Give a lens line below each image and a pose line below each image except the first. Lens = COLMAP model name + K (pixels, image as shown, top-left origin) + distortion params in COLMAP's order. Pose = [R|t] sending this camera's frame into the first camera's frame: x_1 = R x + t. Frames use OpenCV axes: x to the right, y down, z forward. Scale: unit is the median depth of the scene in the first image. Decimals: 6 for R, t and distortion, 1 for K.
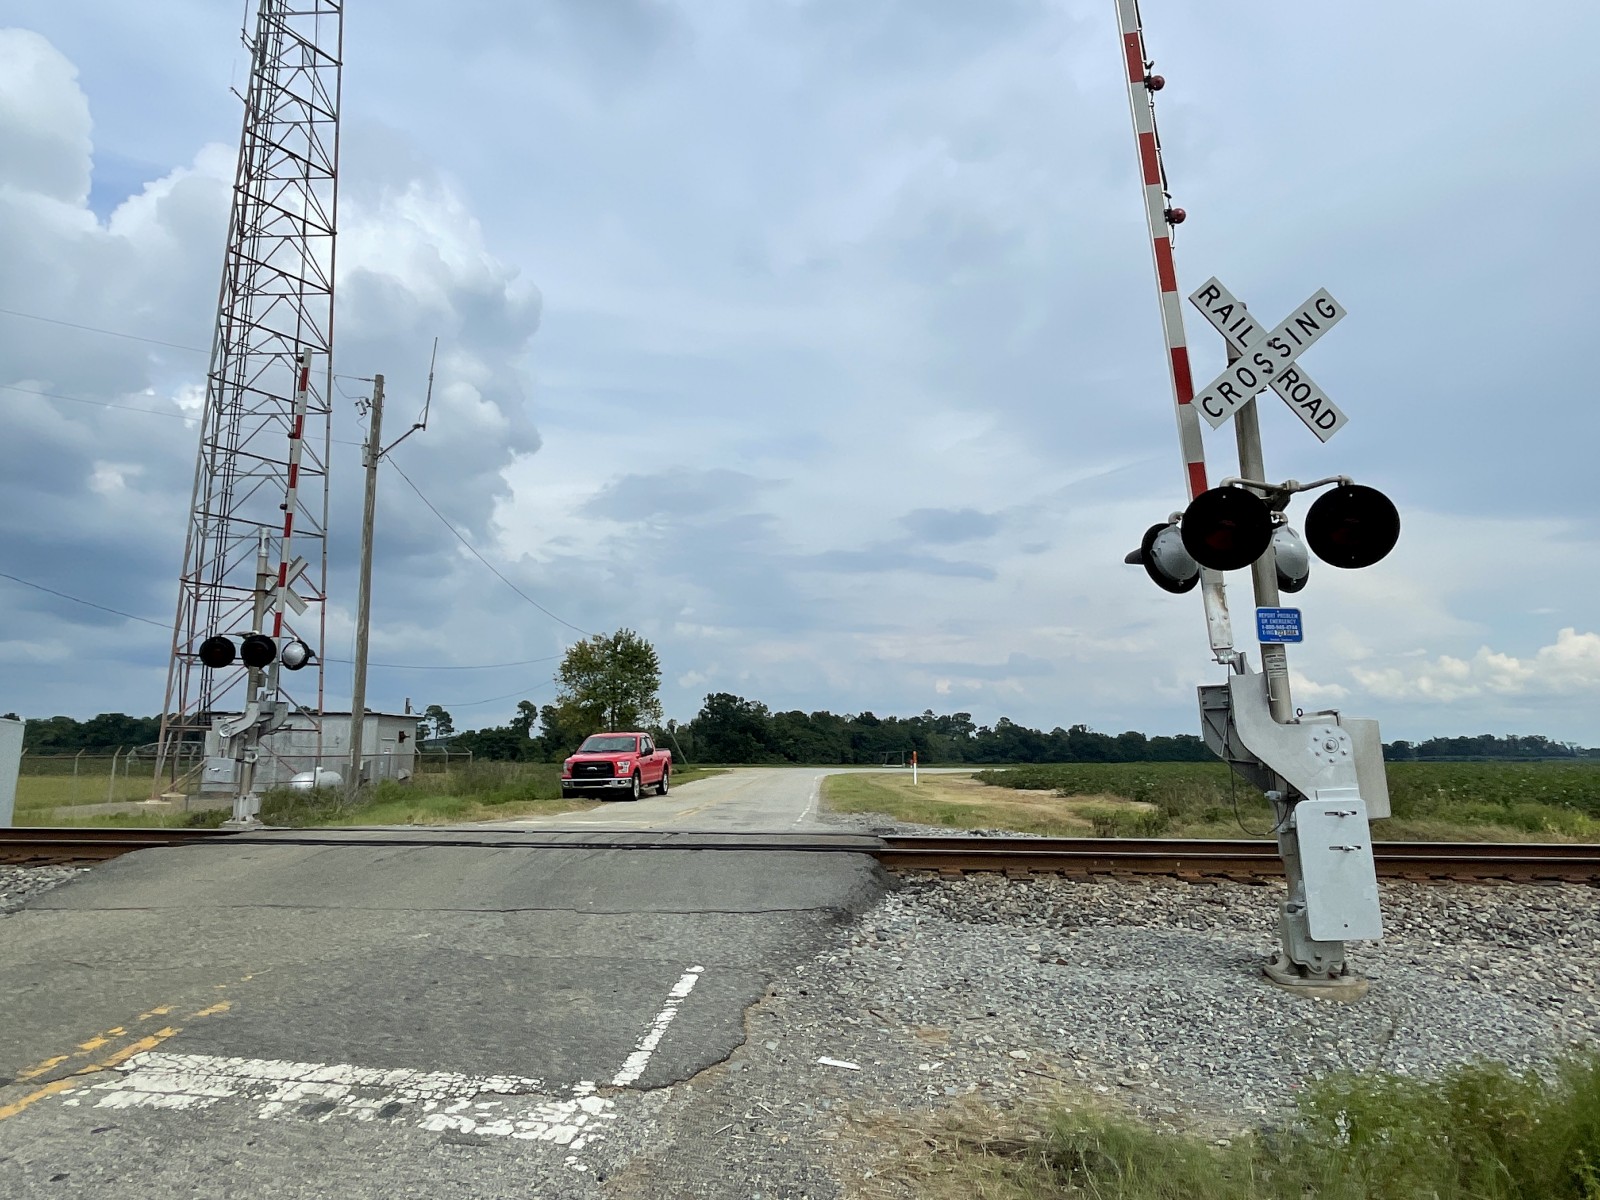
lens RADIAL K [[995.3, 0, 814.7], [0, 995.3, 604.6], [0, 0, 1]] dist [0.006259, -0.008054]
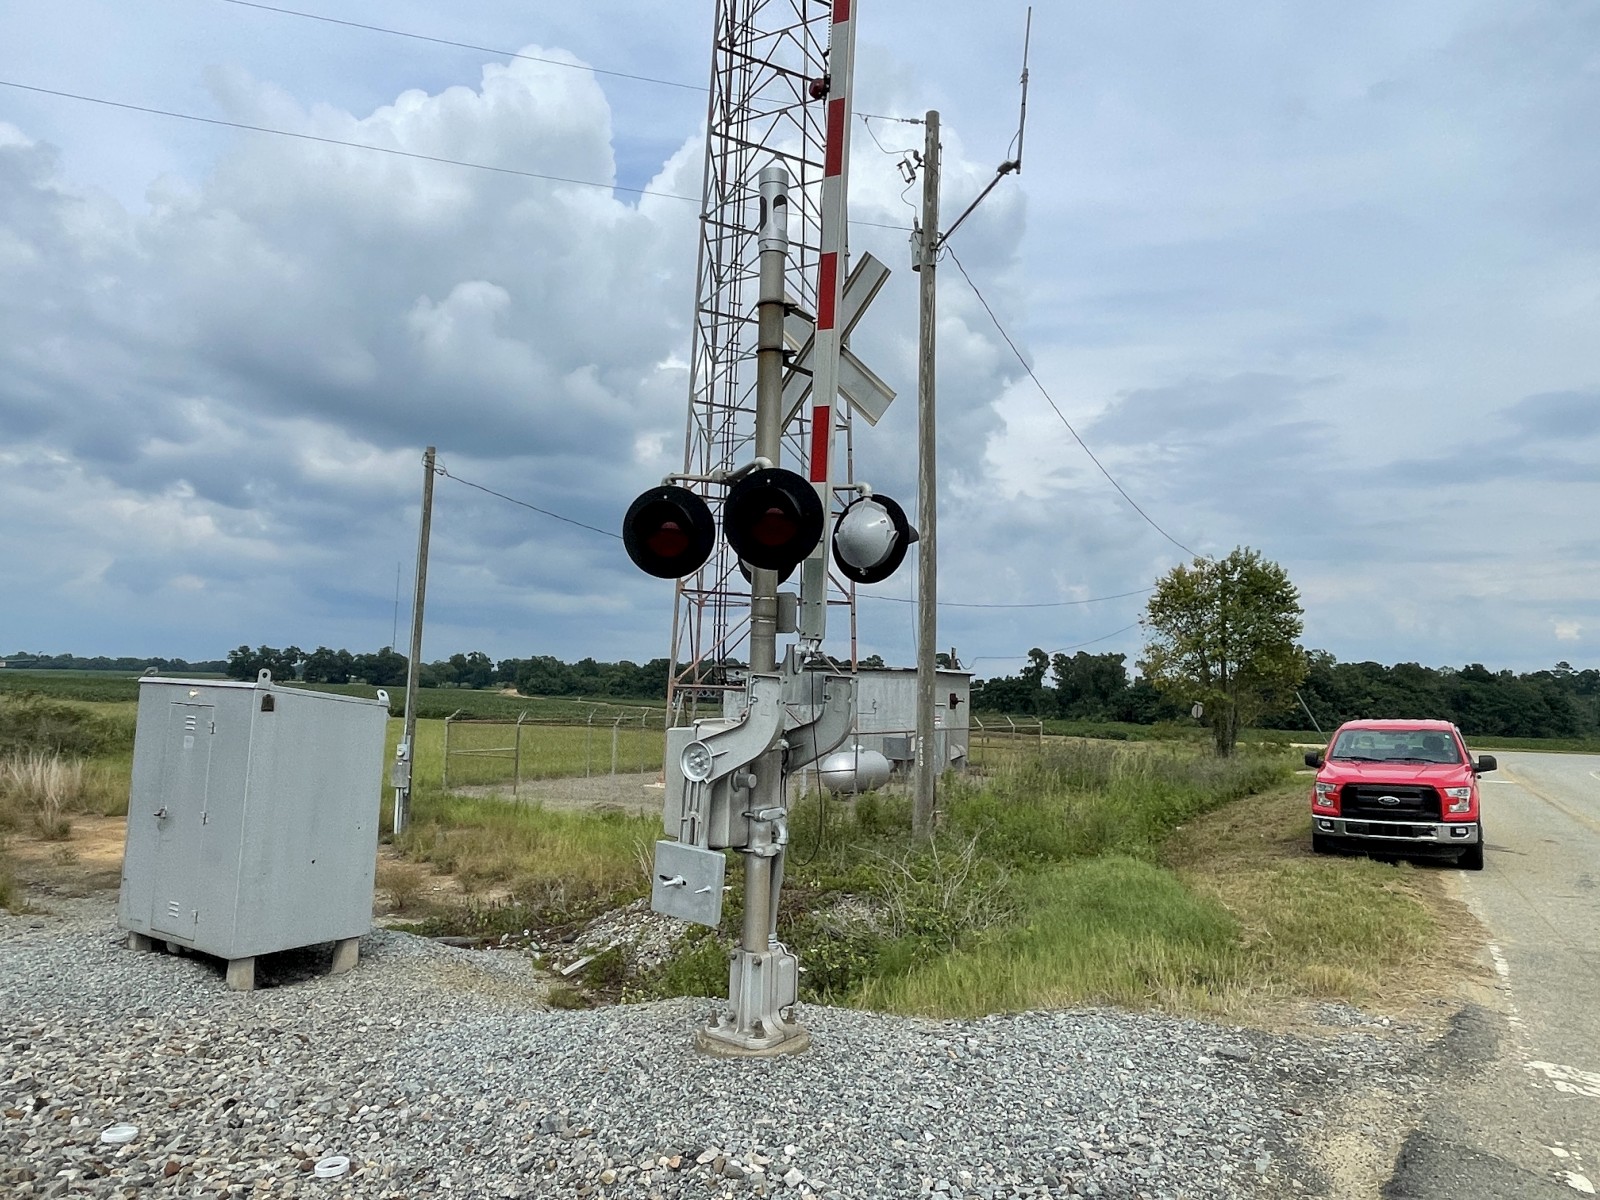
lens RADIAL K [[1102.6, 0, 791.6], [0, 1102.6, 594.1], [0, 0, 1]] dist [0.009641, -0.003617]
pose [[0.879685, -0.020499, -0.475115, -0.795148], [0.042995, 0.998407, 0.036530, 0.119538], [0.473609, -0.052562, 0.879165, 1.424839]]
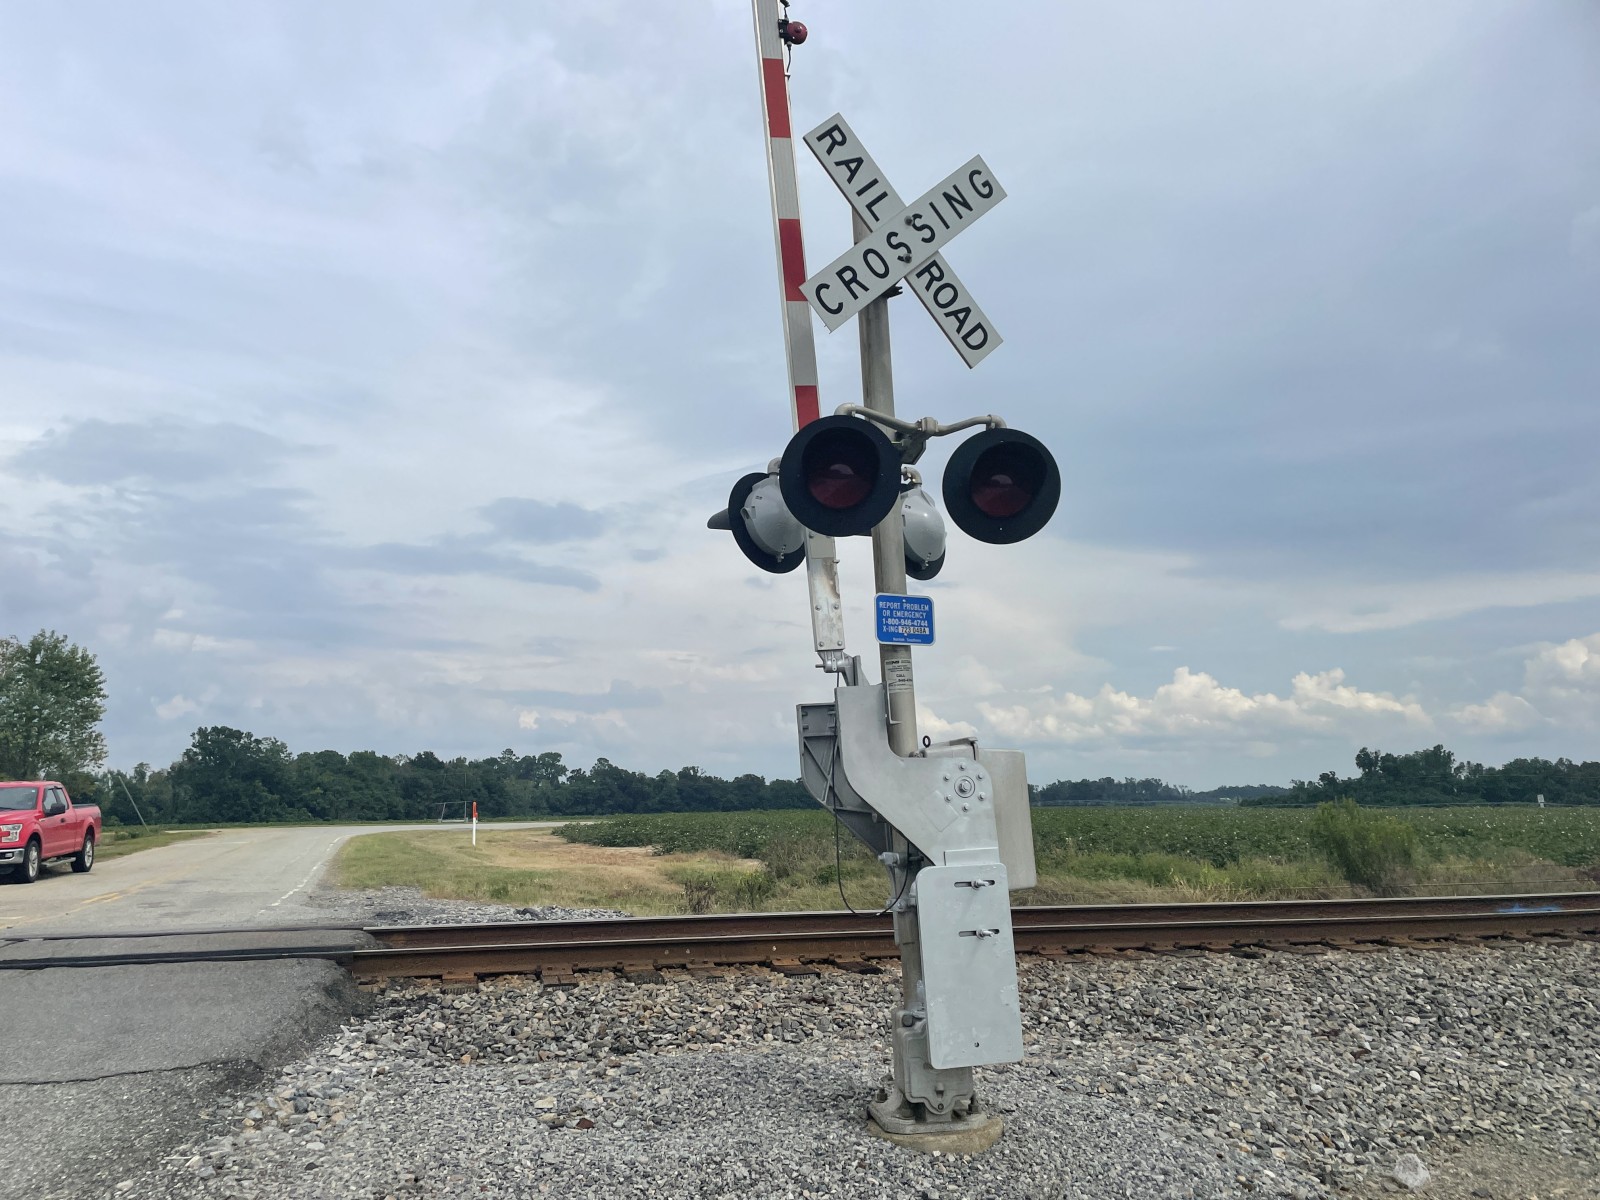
lens RADIAL K [[1217.3, 0, 776.5], [0, 1217.3, 622.0], [0, 0, 1]] dist [0.093204, -0.099800]
pose [[0.946529, 0.036121, 0.320592, 0.087292], [-0.036670, 0.999318, -0.004328, 0.026095], [-0.320529, -0.007660, 0.947208, 0.178377]]
